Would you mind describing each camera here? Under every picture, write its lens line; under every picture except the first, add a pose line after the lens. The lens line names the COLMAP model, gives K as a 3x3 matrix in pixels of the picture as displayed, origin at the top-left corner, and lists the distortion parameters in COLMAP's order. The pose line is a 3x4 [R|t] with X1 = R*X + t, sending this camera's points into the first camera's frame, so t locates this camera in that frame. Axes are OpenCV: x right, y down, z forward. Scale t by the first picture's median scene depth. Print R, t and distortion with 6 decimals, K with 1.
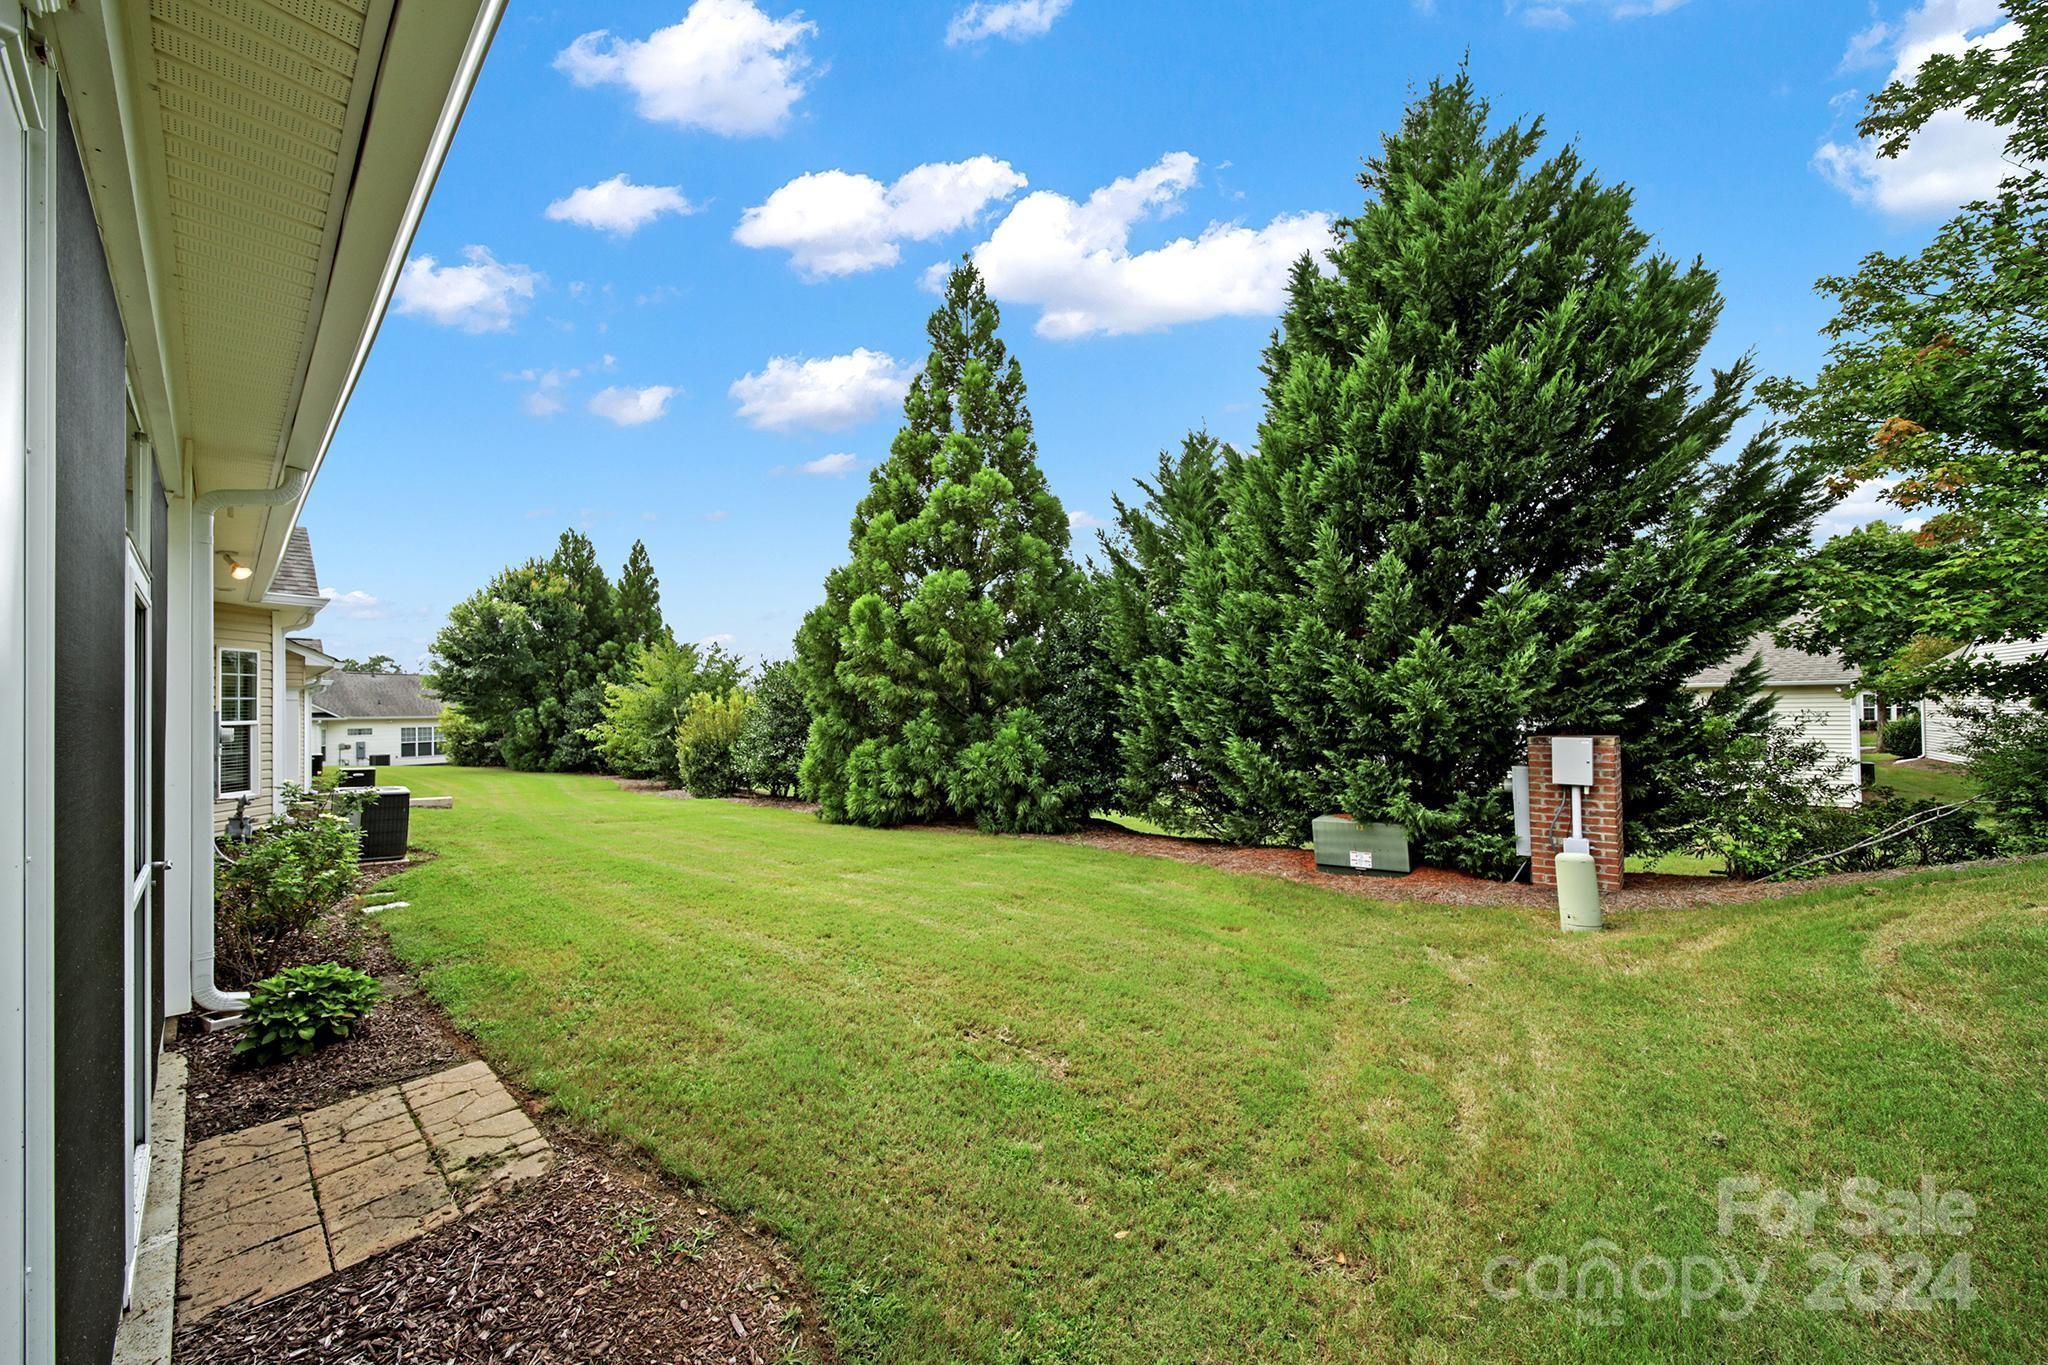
lens RADIAL K [[709.0, 0, 1023.6], [0, 709.0, 690.1], [0, 0, 1]] dist [0.000190, -0.000037]
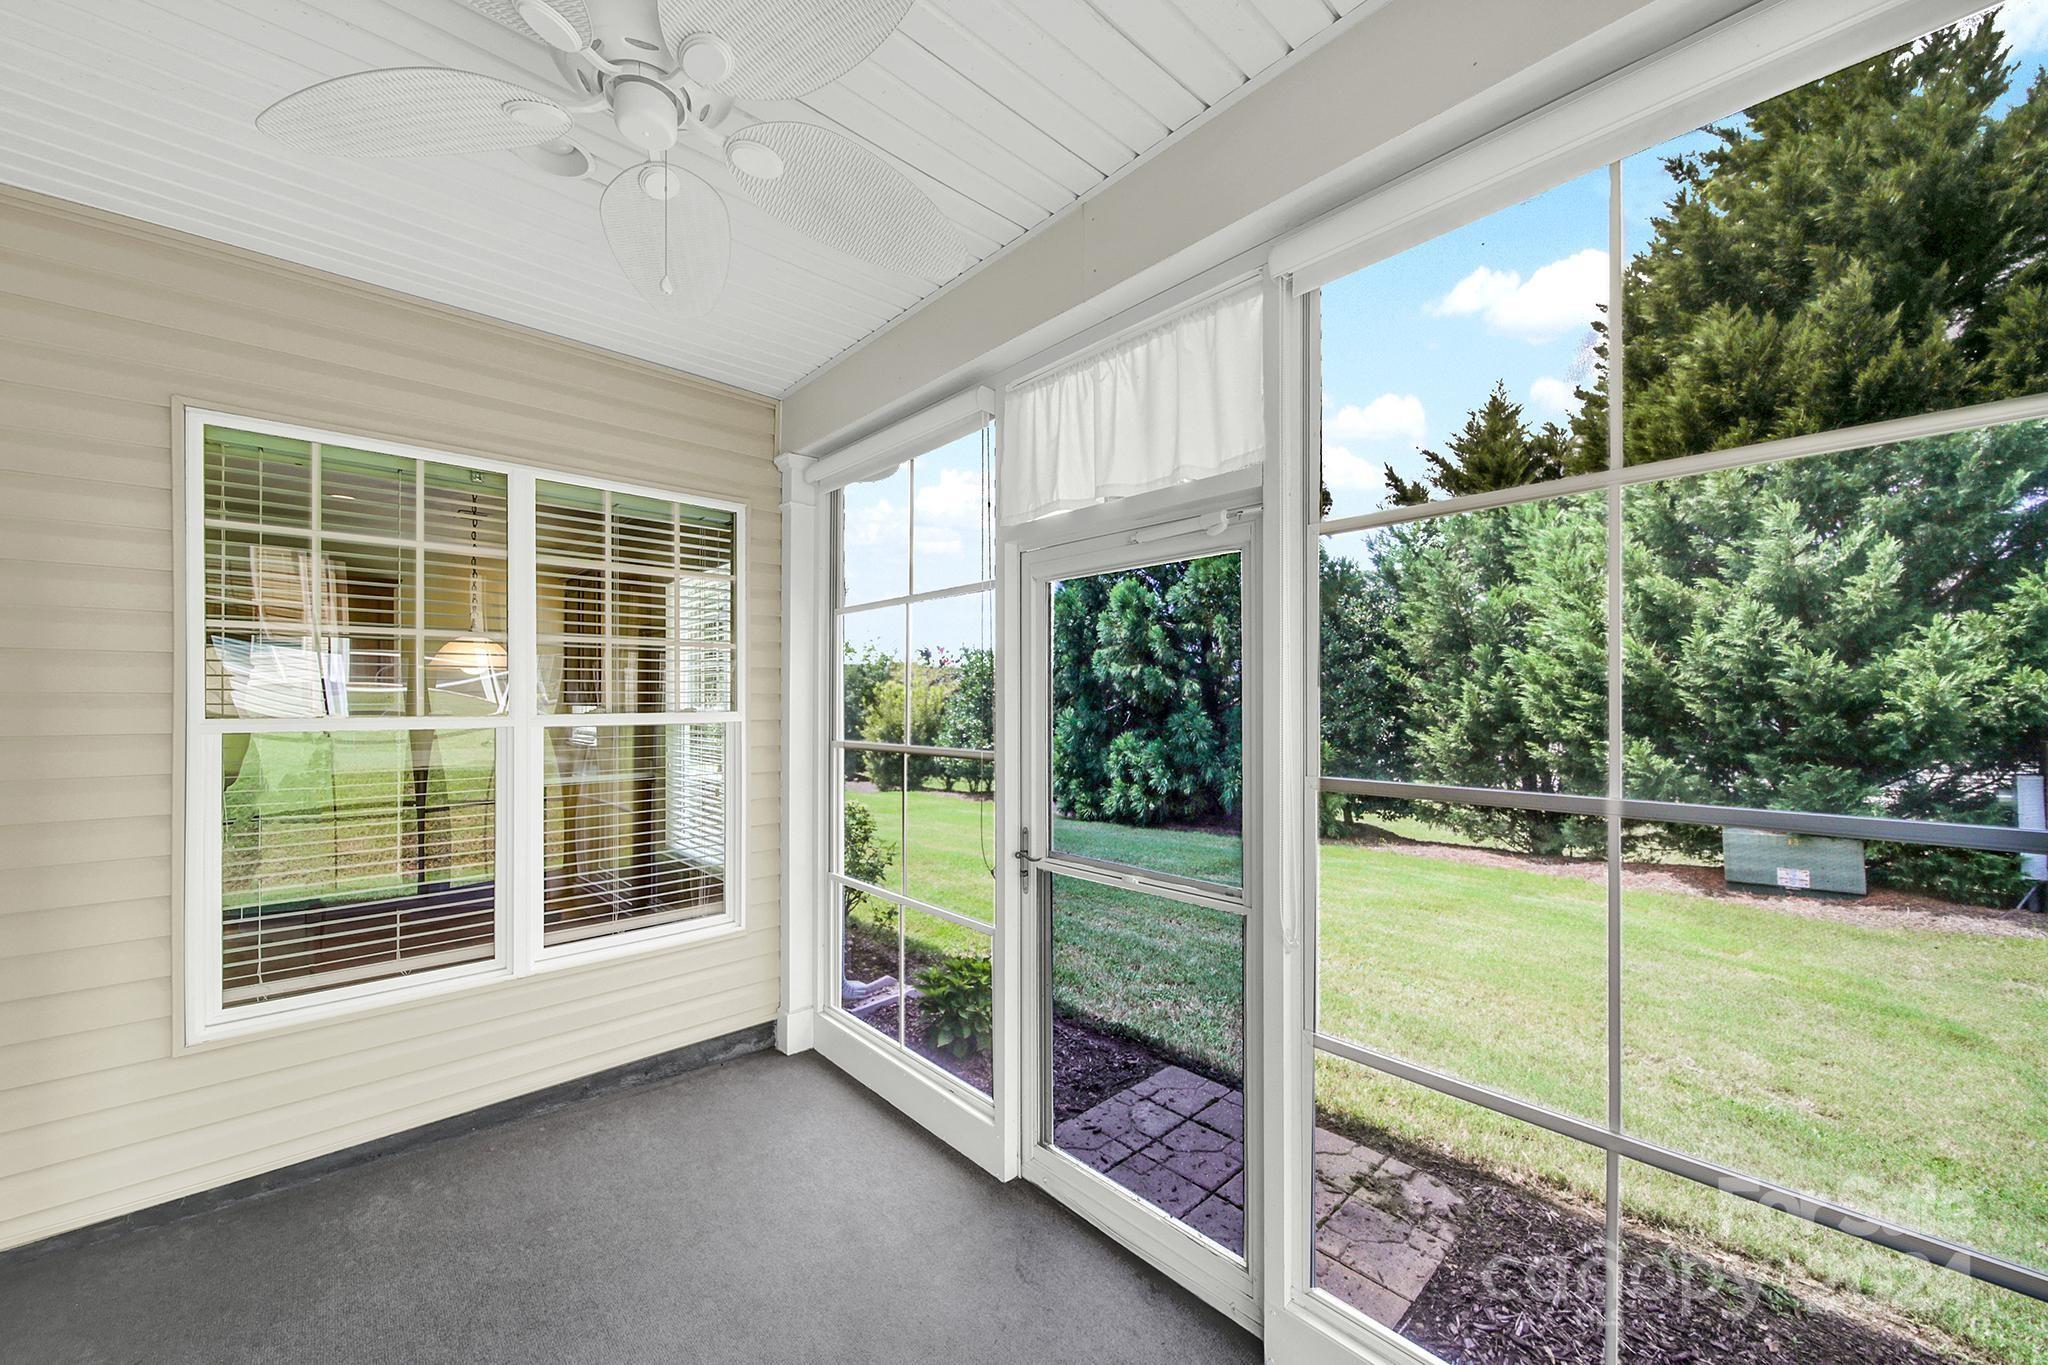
lens RADIAL K [[746.7, 0, 1023.8], [0, 746.7, 689.1], [0, 0, 1]] dist [-0.002670, 0.000097]
pose [[0.996971, 0.013637, -0.076563, -0.311344], [-0.013177, 0.999892, 0.006500, 0.008141], [0.076643, -0.005472, 0.997044, 0.003410]]
